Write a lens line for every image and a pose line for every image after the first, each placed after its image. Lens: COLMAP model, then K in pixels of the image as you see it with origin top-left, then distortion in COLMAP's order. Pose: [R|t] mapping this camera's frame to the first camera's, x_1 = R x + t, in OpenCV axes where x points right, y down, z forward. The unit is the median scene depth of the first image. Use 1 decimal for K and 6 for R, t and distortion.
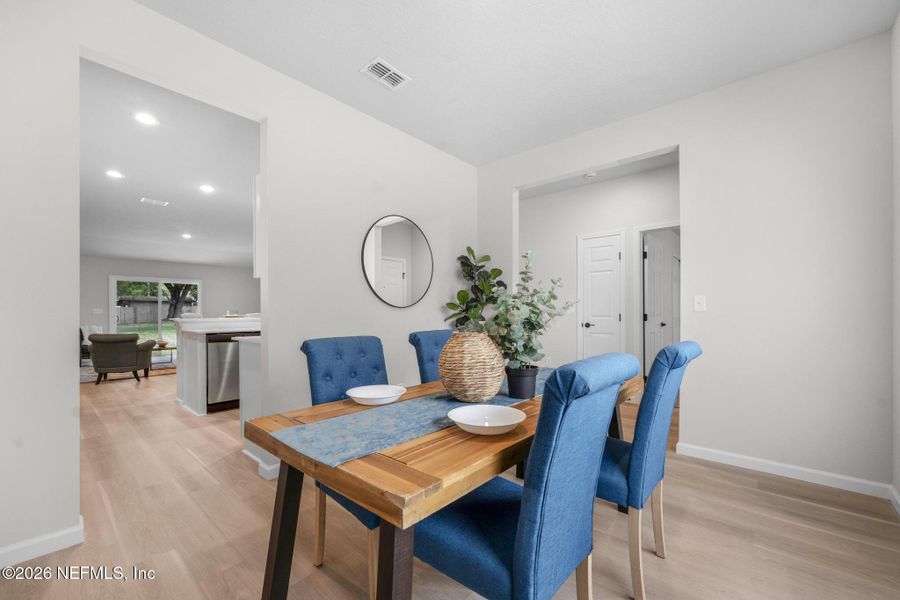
lens RADIAL K [[371.1, 0, 451.0], [0, 371.1, 312.3], [0, 0, 1]] dist [-0.000322, 0.000086]
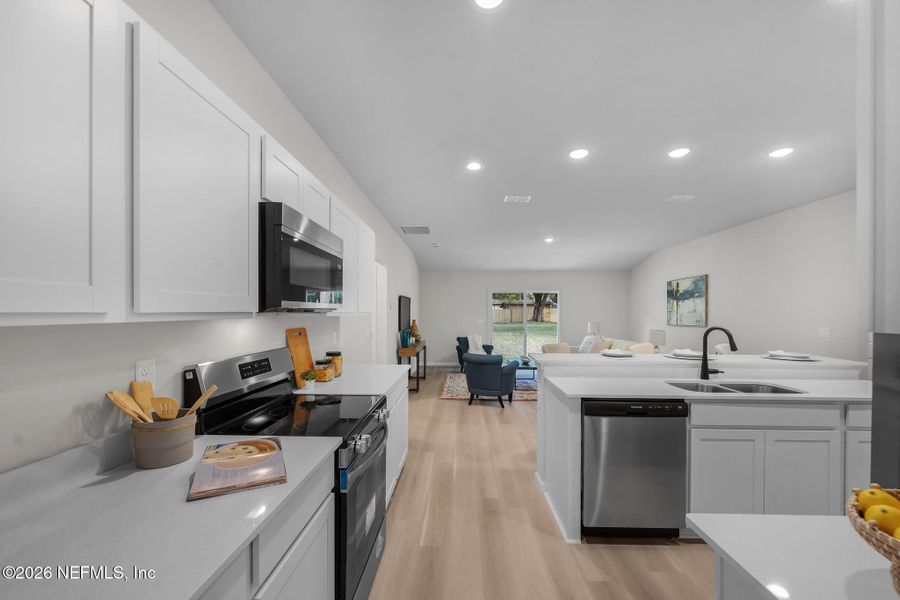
lens RADIAL K [[371.1, 0, 451.0], [0, 371.1, 312.3], [0, 0, 1]] dist [-0.000322, 0.000086]
pose [[0.644543, 0.009411, -0.764510, -0.238277], [-0.008716, 0.999950, 0.004960, -0.047011], [0.764518, 0.003466, 0.644593, 0.324231]]
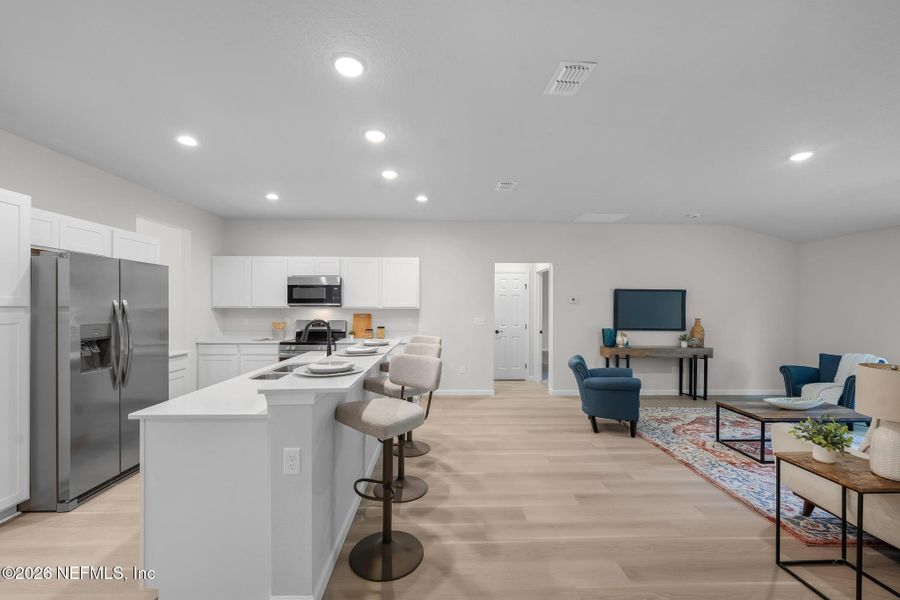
lens RADIAL K [[365.3, 0, 447.3], [0, 365.3, 304.5], [0, 0, 1]] dist [-0.000934, -0.000187]
pose [[-0.723491, -0.000266, -0.690334, -0.172899], [-0.001970, 0.999997, 0.001679, -0.050987], [0.690331, 0.002575, -0.723489, 1.283751]]
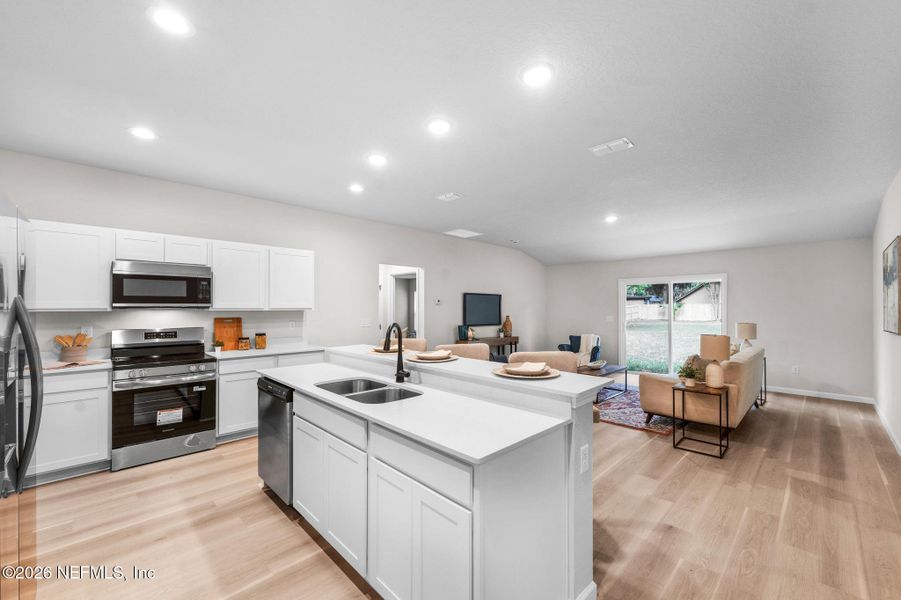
lens RADIAL K [[365.8, 0, 447.8], [0, 365.8, 304.5], [0, 0, 1]] dist [-0.000934, -0.000187]
pose [[-0.065218, -0.002722, -0.997867, 0.008541], [-0.002216, 0.999994, -0.002583, -0.049633], [0.997869, 0.002043, -0.065223, 0.920732]]
